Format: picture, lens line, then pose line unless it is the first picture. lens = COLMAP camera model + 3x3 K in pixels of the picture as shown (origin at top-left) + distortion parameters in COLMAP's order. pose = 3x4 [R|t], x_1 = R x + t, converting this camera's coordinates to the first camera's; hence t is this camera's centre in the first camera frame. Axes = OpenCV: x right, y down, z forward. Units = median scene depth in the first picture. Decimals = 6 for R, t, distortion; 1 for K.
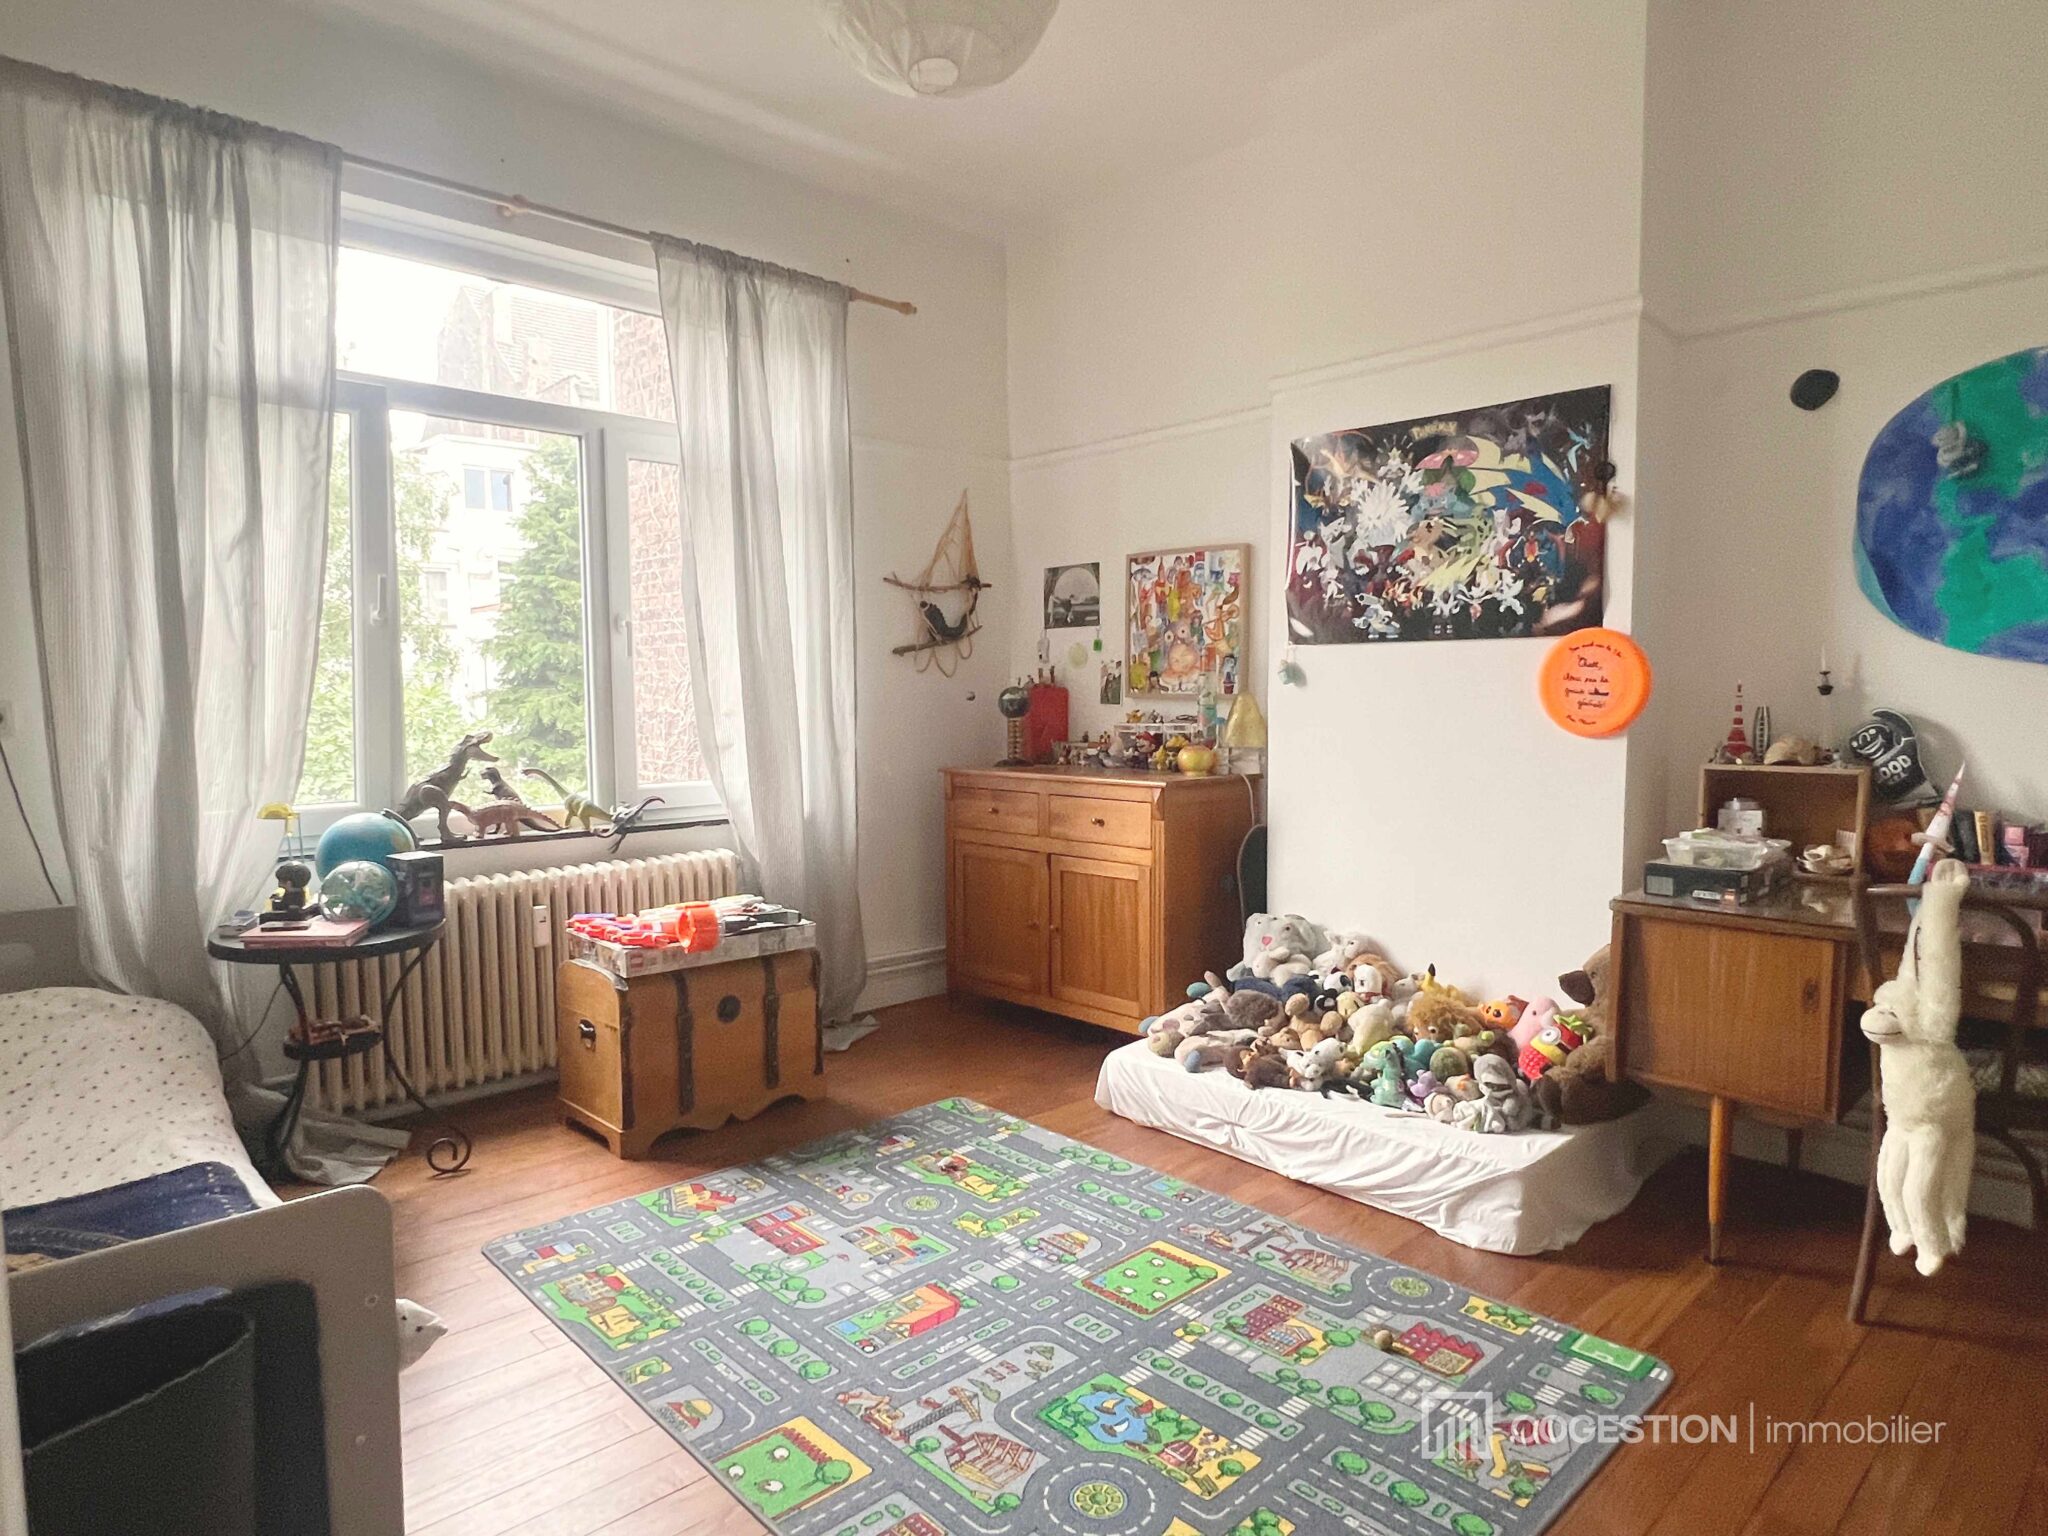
lens RADIAL K [[1197.5, 0, 1025.1], [0, 1197.5, 779.5], [0, 0, 1]] dist [0.001563, 0.000156]
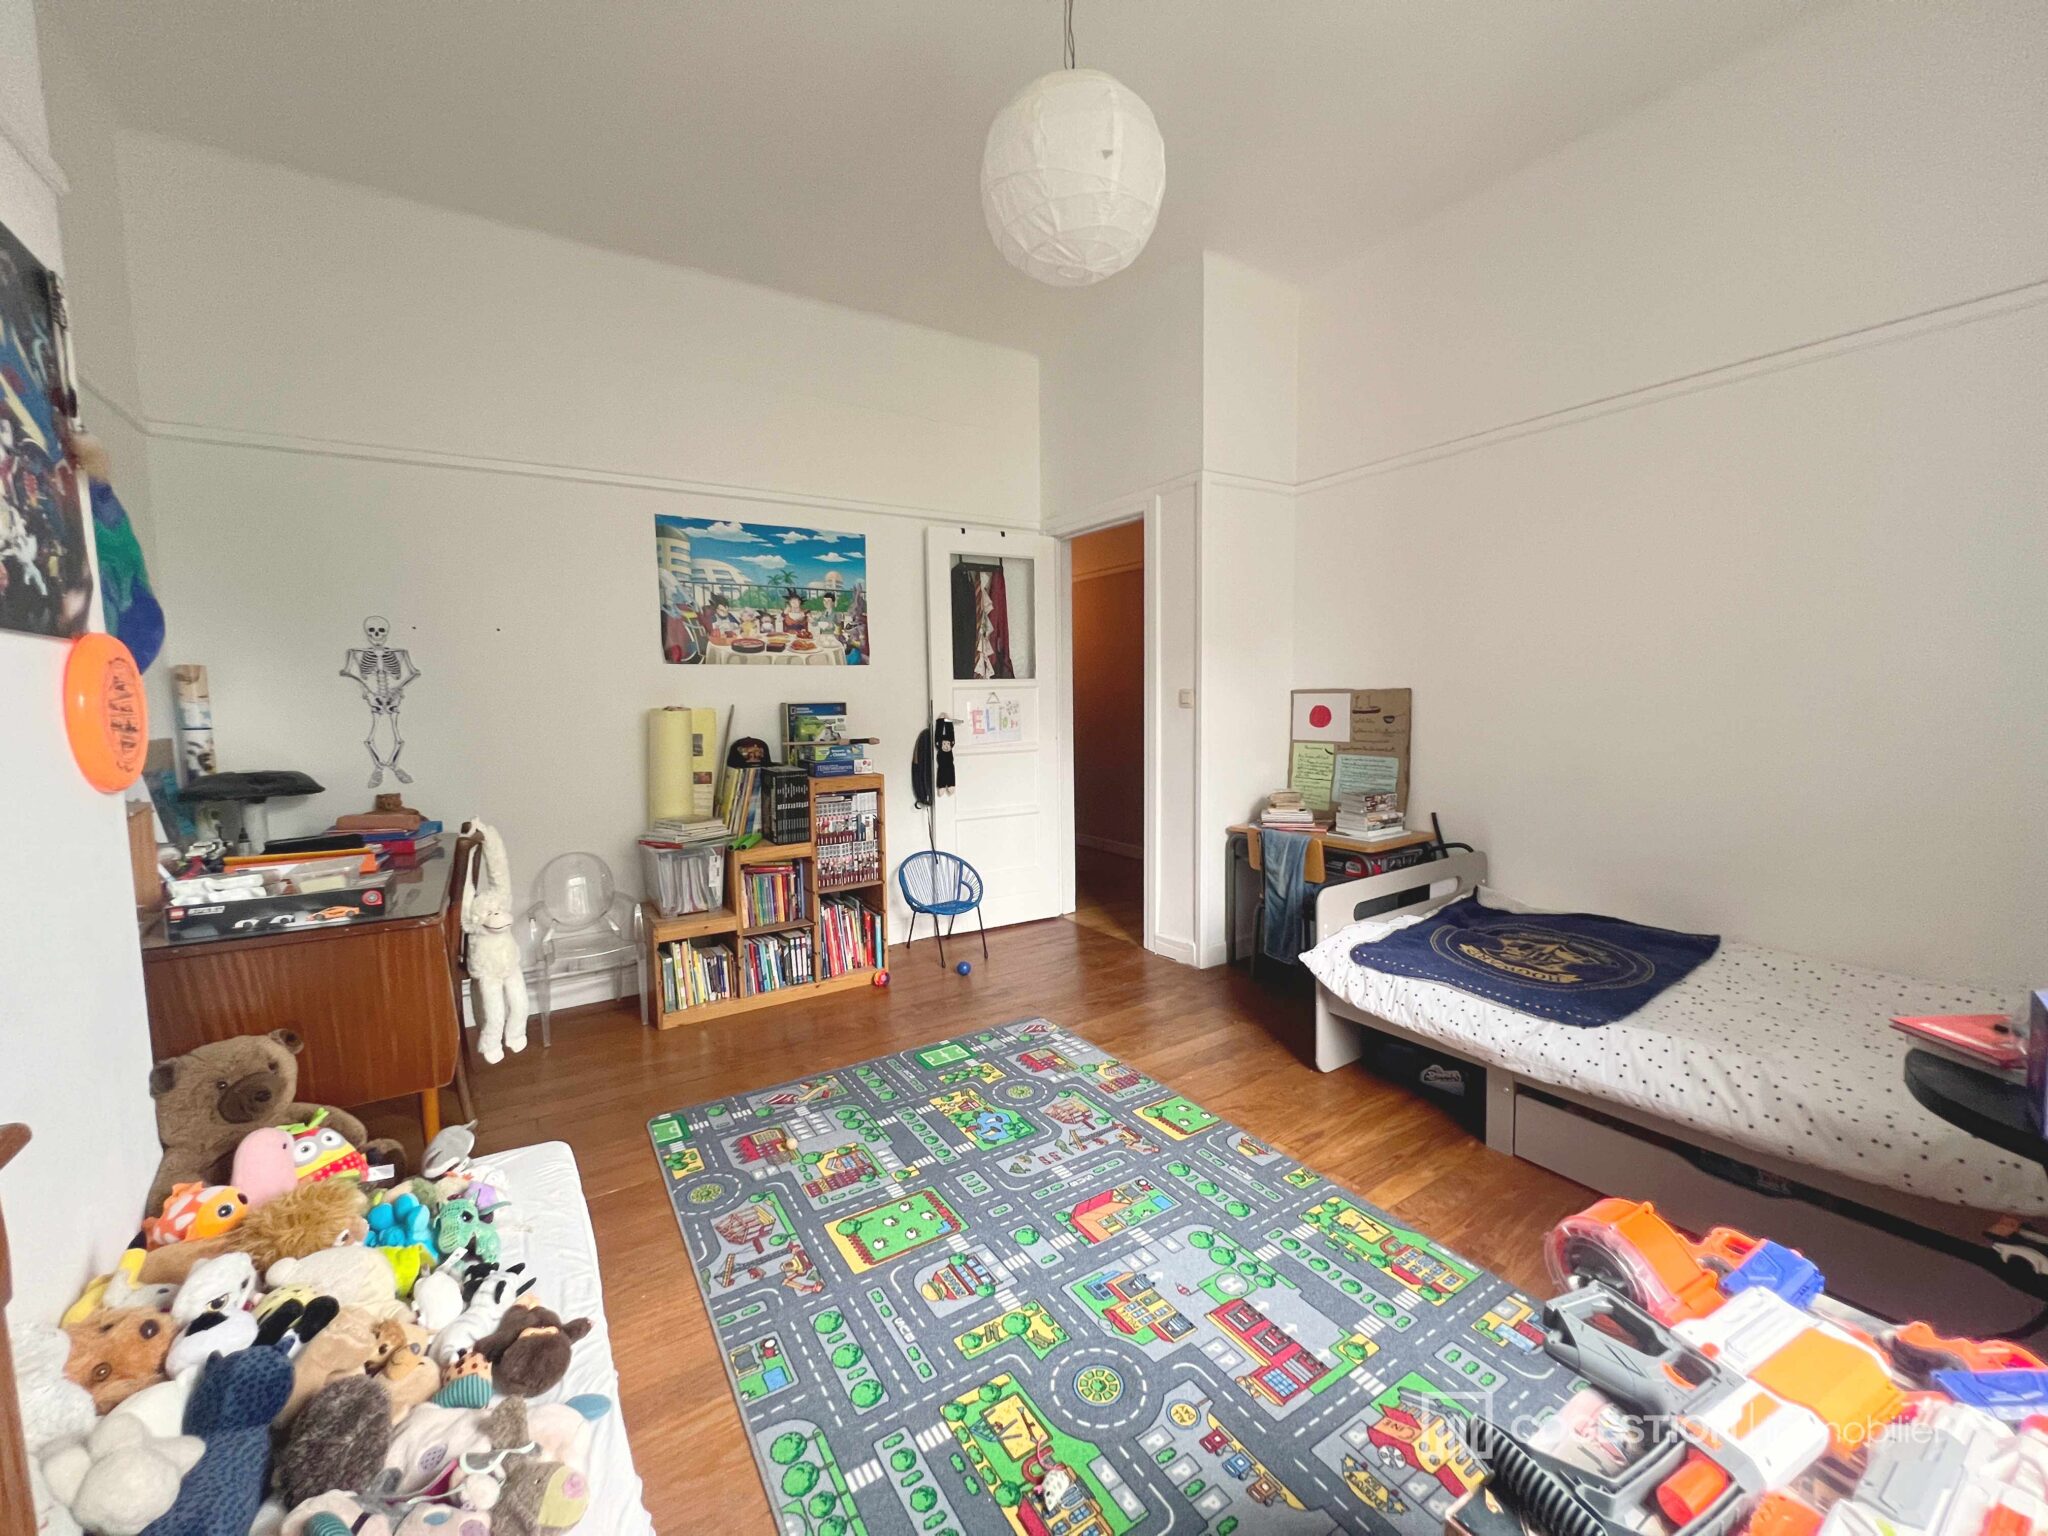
lens RADIAL K [[819.1, 0, 1030.5], [0, 819.1, 762.6], [0, 0, 1]] dist [-0.002537, 0.000463]
pose [[-0.981624, 0.010122, 0.190559, -0.171199], [0.040165, 0.987181, 0.154466, -0.129851], [-0.186553, 0.159281, -0.969447, 1.690968]]
